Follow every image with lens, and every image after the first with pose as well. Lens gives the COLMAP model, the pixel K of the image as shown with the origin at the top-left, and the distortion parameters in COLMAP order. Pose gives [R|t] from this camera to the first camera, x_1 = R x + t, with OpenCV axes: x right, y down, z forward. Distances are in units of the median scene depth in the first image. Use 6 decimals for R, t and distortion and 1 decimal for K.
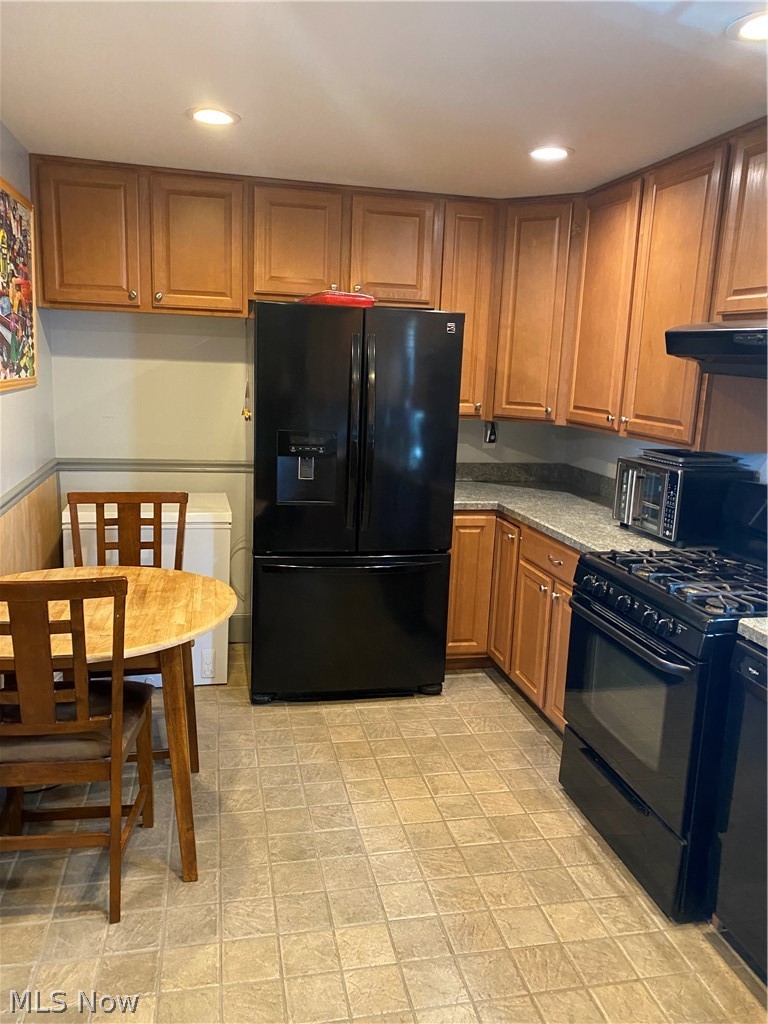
lens RADIAL K [[781.5, 0, 391.8], [0, 781.5, 514.6], [0, 0, 1]] dist [0.086415, -0.151409]
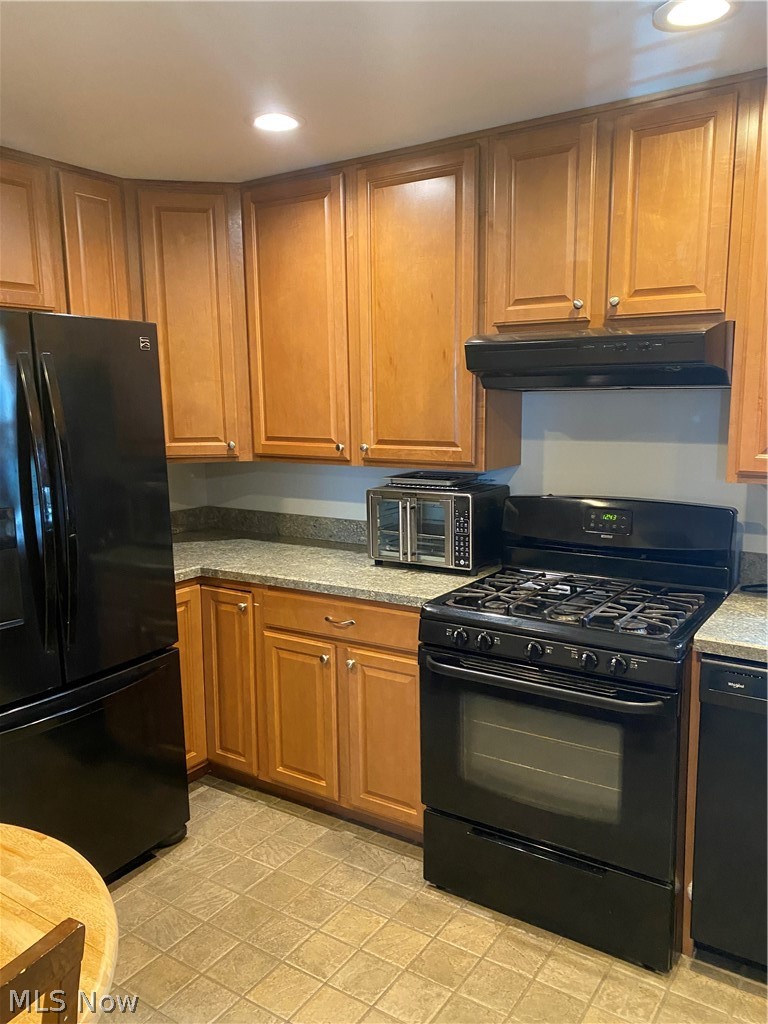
lens RADIAL K [[768.3, 0, 388.6], [0, 768.3, 524.8], [0, 0, 1]] dist [0.080827, -0.120129]
pose [[0.718958, -0.161240, 0.676092, -0.293094], [0.175020, 0.983374, 0.048406, -0.073505], [-0.672657, 0.083527, 0.735225, 0.363892]]
